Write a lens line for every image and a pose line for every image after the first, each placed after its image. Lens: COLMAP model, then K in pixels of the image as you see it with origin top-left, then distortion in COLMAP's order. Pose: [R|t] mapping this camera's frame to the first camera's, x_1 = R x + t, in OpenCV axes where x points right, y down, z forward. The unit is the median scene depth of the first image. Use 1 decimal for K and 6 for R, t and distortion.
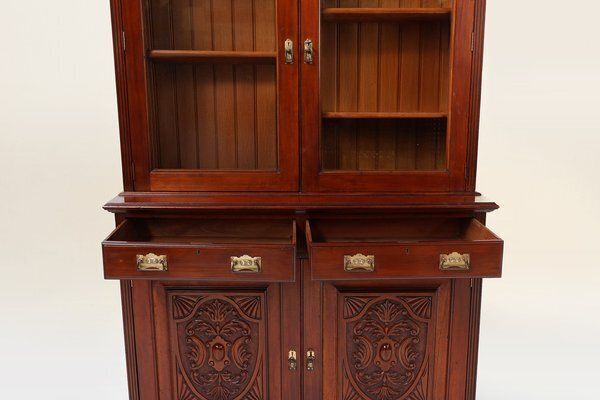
lens RADIAL K [[662.2, 0, 307.2], [0, 662.2, 257.9], [0, 0, 1]] dist [0.009868, 0.048709]
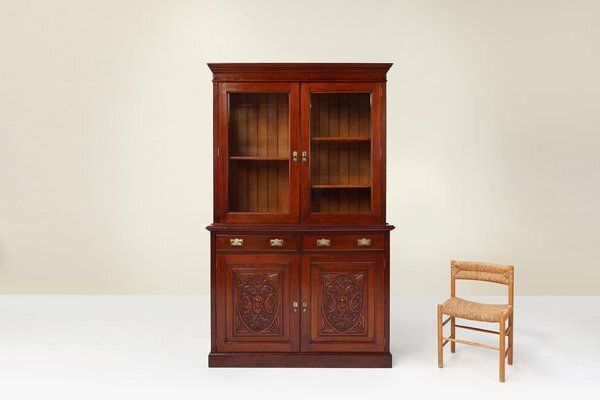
lens RADIAL K [[662.2, 0, 303.1], [0, 662.2, 201.9], [0, 0, 1]] dist [0.009868, 0.048709]
pose [[0.999571, 0.001519, -0.029237, 0.057588], [-0.008255, 0.972757, -0.231682, 0.305728], [0.028089, 0.231824, 0.972352, -0.983680]]
